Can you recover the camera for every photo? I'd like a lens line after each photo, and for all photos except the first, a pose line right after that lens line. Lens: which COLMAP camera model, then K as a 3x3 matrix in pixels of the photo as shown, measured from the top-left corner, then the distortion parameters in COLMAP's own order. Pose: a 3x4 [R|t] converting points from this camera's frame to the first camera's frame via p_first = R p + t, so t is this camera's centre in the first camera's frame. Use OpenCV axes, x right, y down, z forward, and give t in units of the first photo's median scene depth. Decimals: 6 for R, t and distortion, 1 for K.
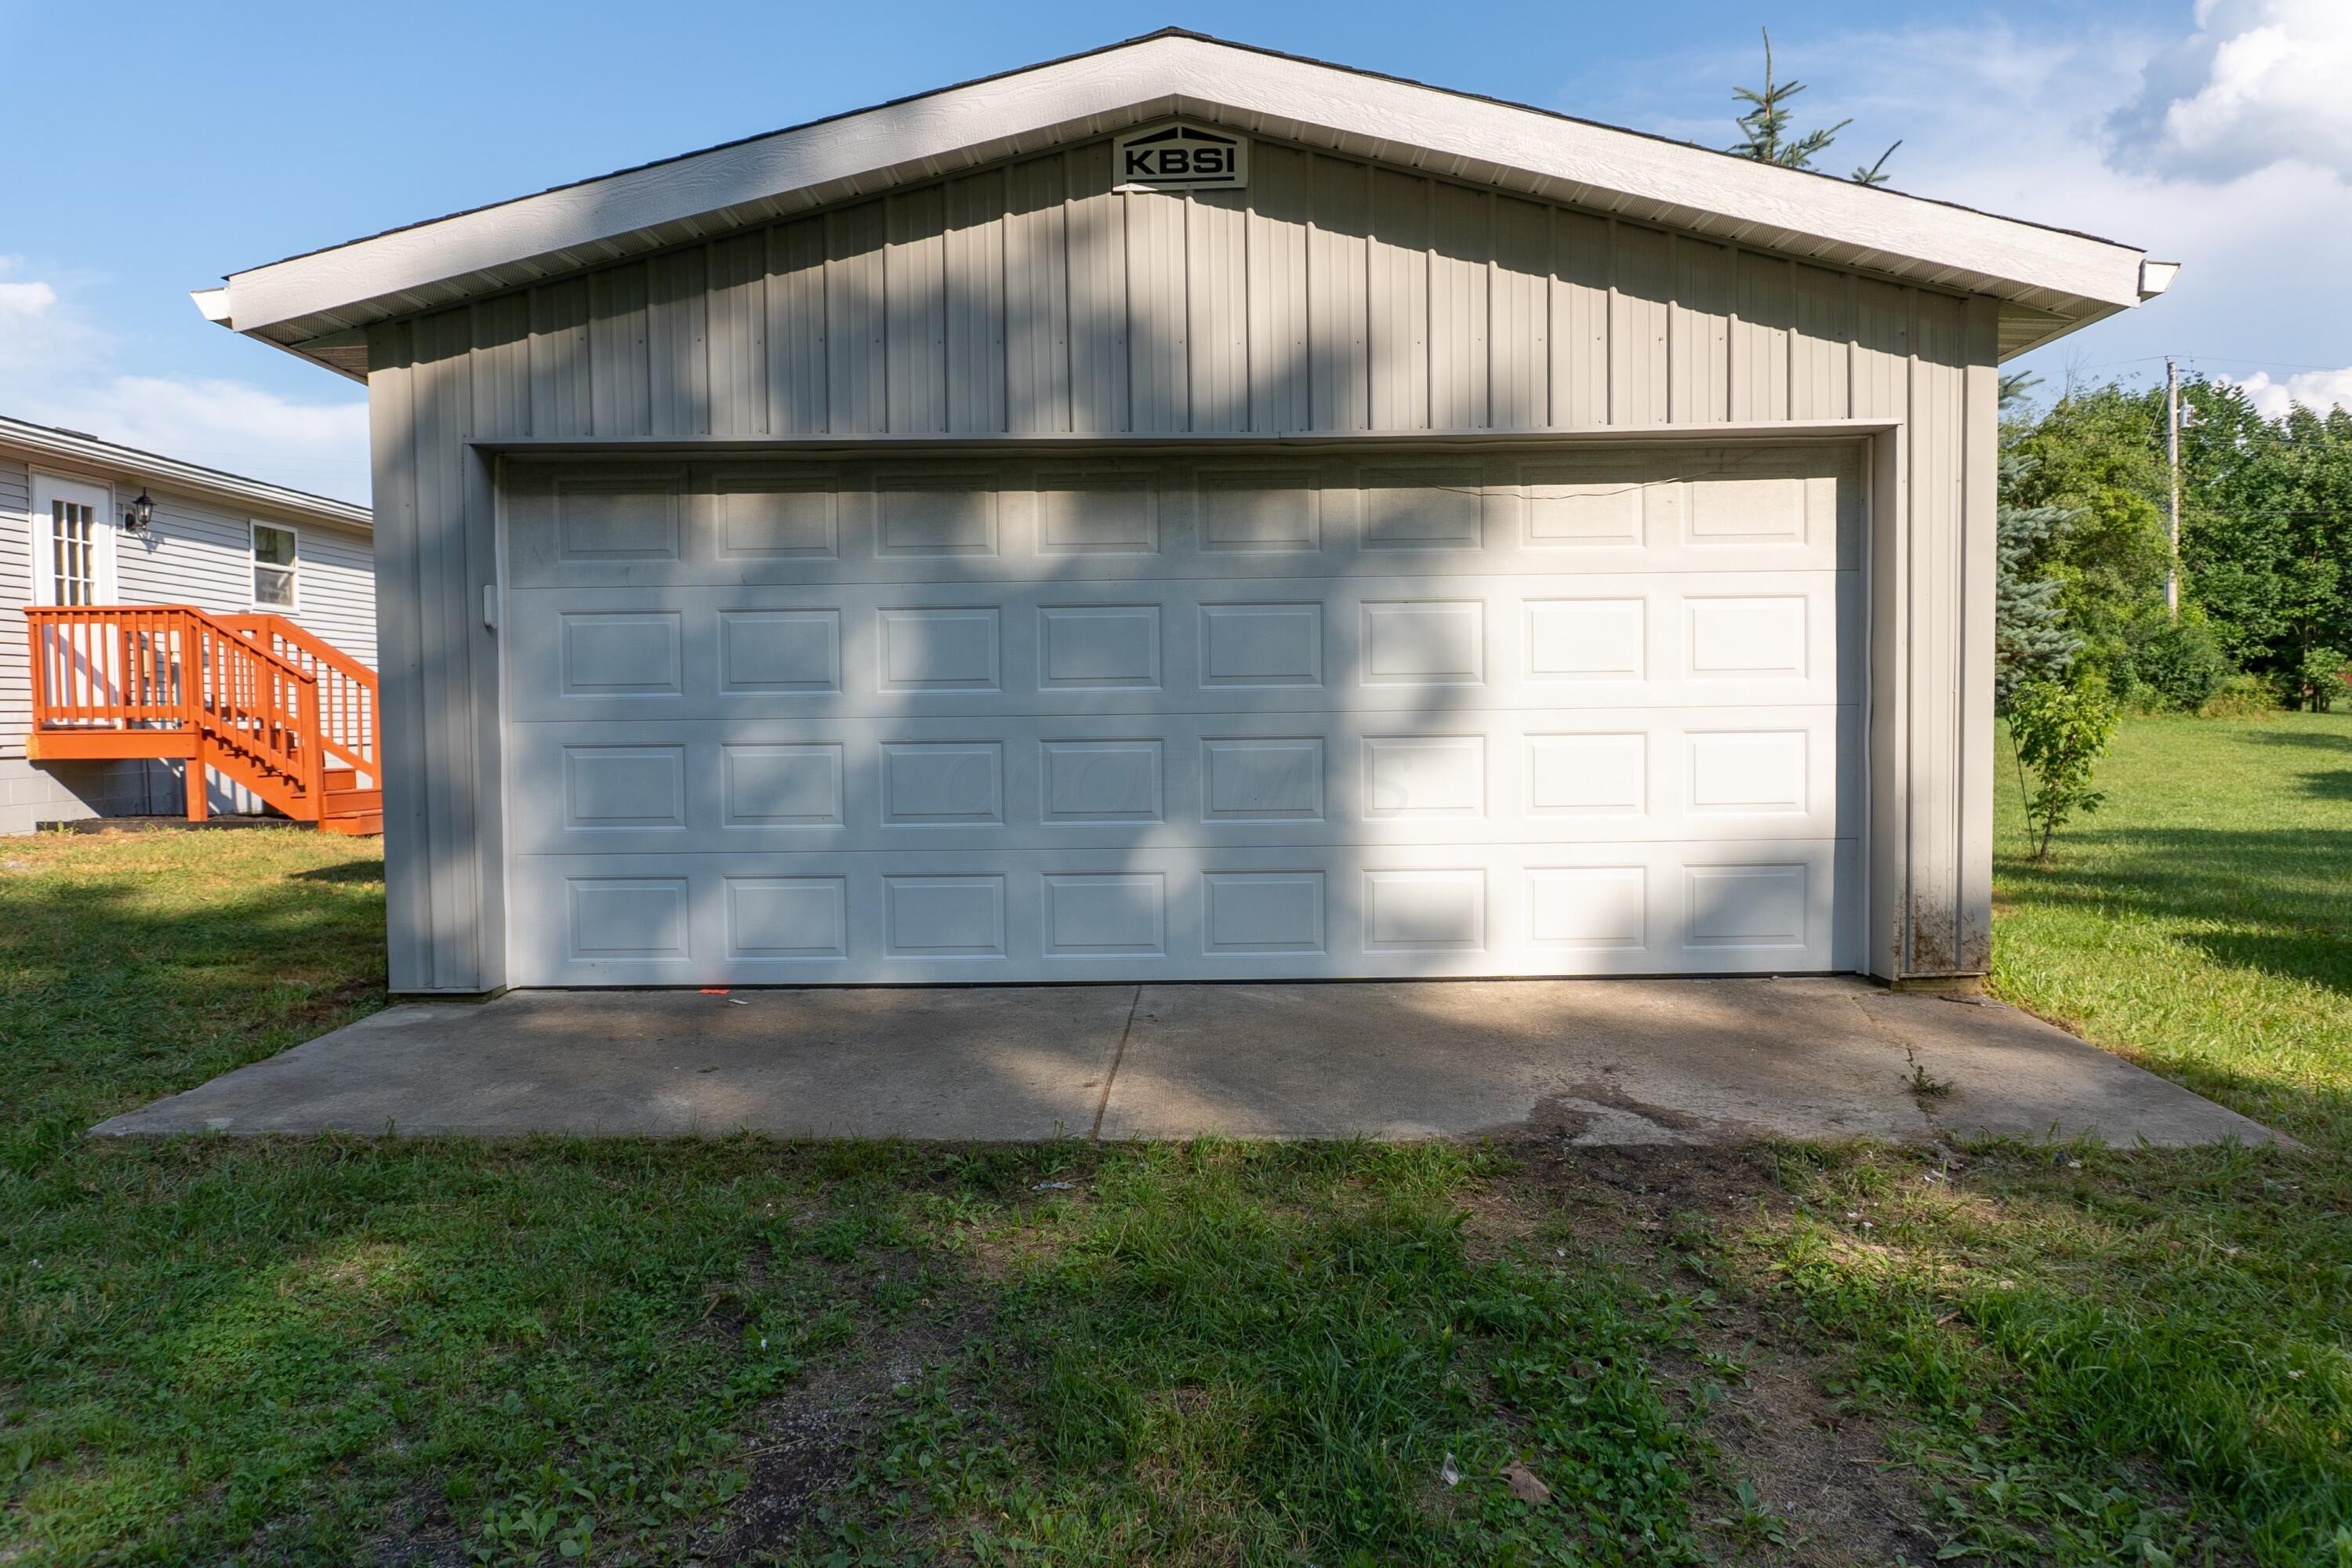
lens RADIAL K [[1557.8, 0, 1176.0], [0, 1557.8, 784.0], [0, 0, 1]] dist [-0.002204, -0.006248]
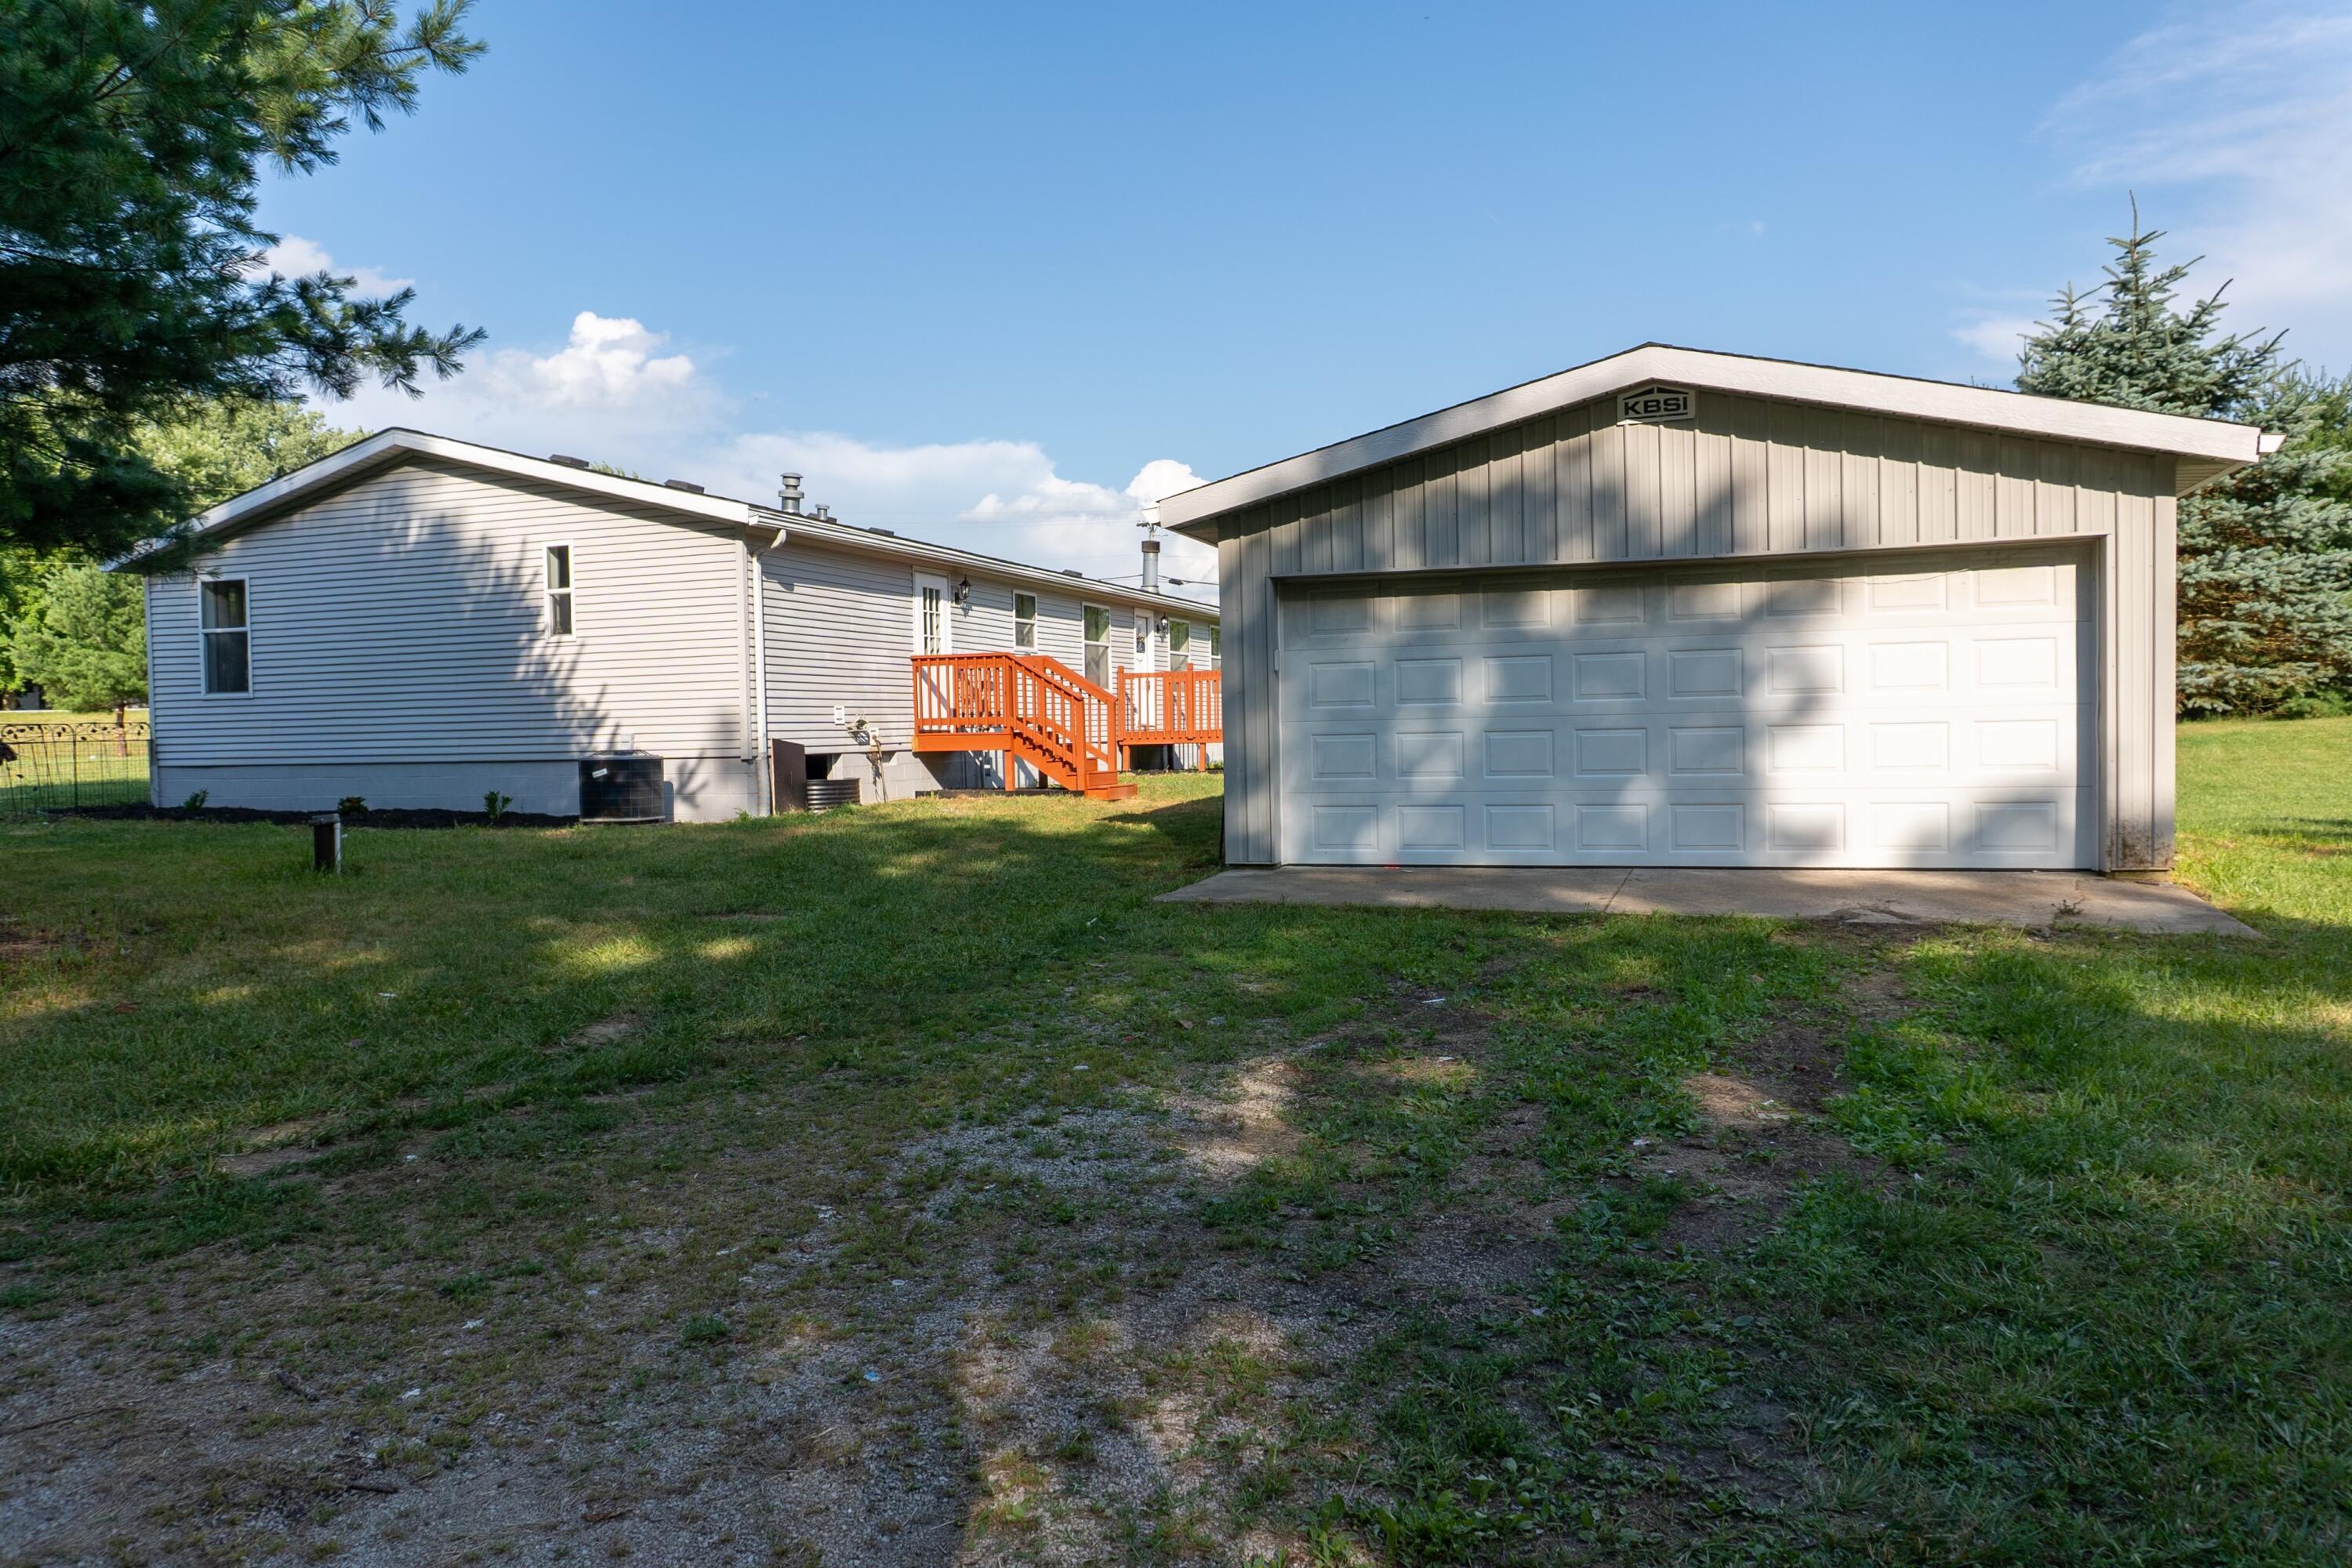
lens RADIAL K [[1563.2, 0, 1176.0], [0, 1563.2, 784.0], [0, 0, 1]] dist [-0.002370, -0.028688]
pose [[0.948138, 0.003246, -0.317844, 0.049348], [-0.004660, 0.999982, -0.003688, 0.042962], [0.317826, 0.004978, 0.948136, -0.838428]]
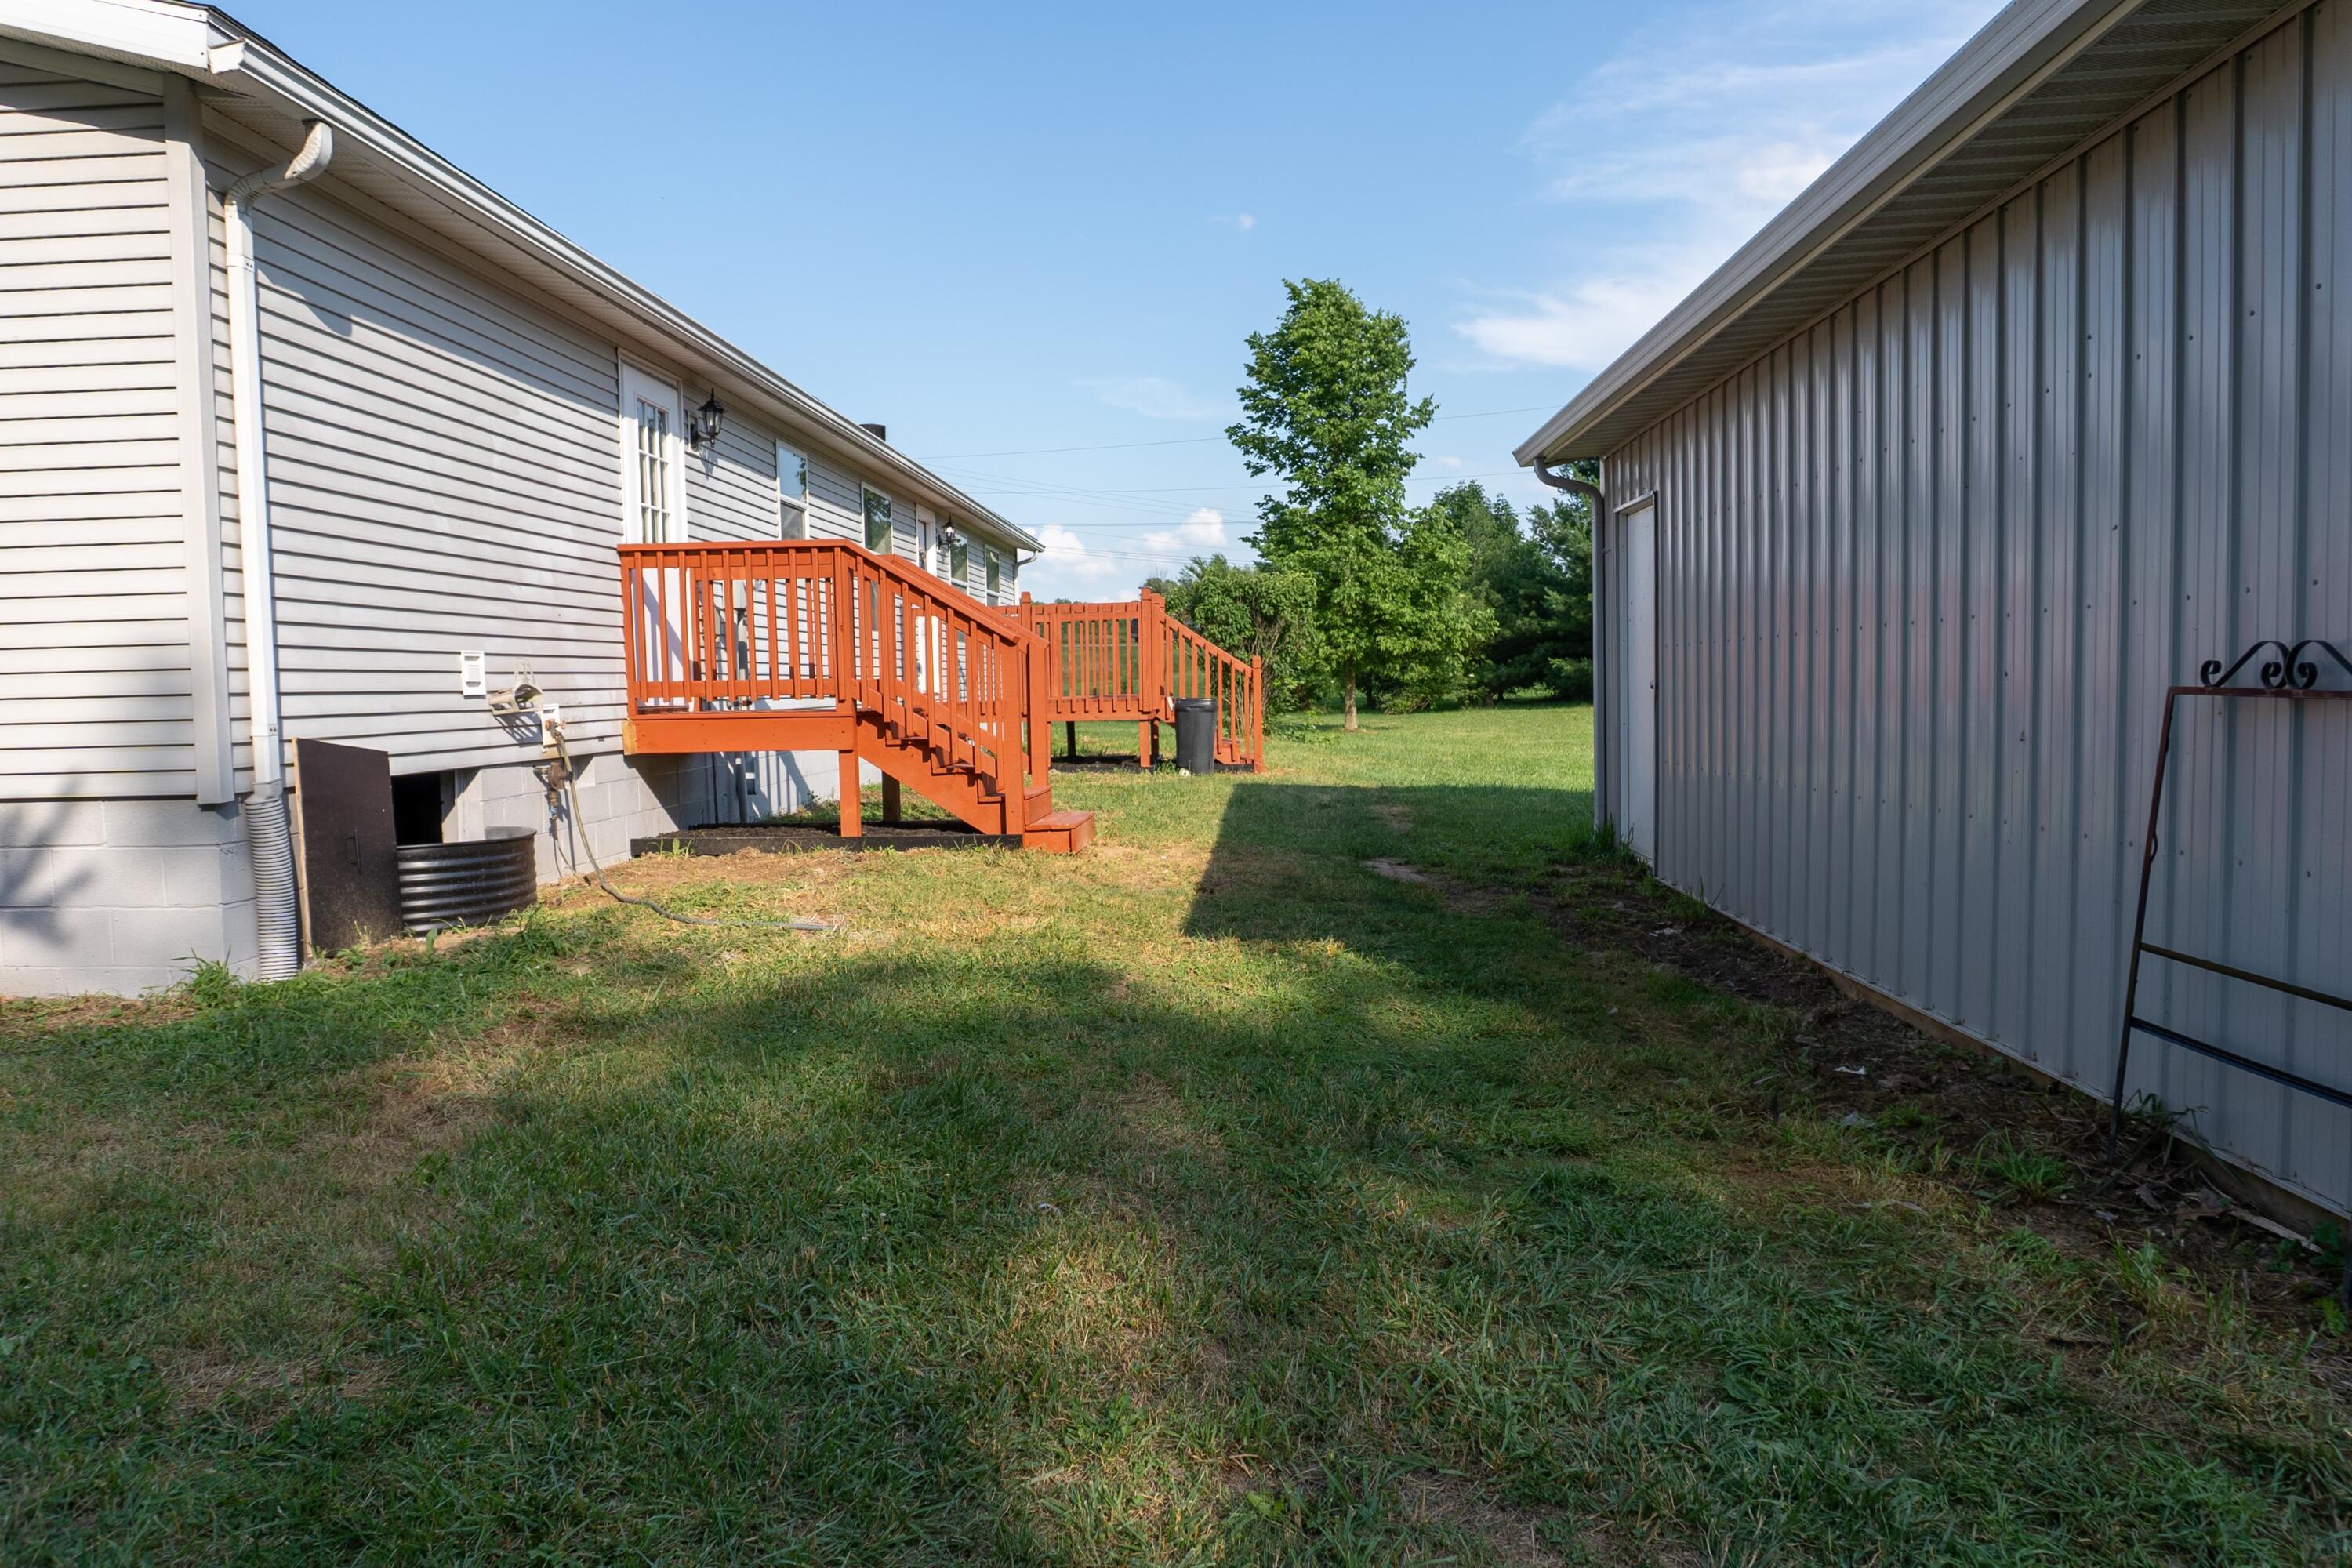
lens RADIAL K [[1563.2, 0, 1176.0], [0, 1563.2, 784.0], [0, 0, 1]] dist [-0.002370, -0.028688]
pose [[0.999025, -0.007409, -0.043529, -0.872839], [0.008252, 0.999781, 0.019213, -0.027019], [0.043377, -0.019554, 0.998867, 0.541427]]
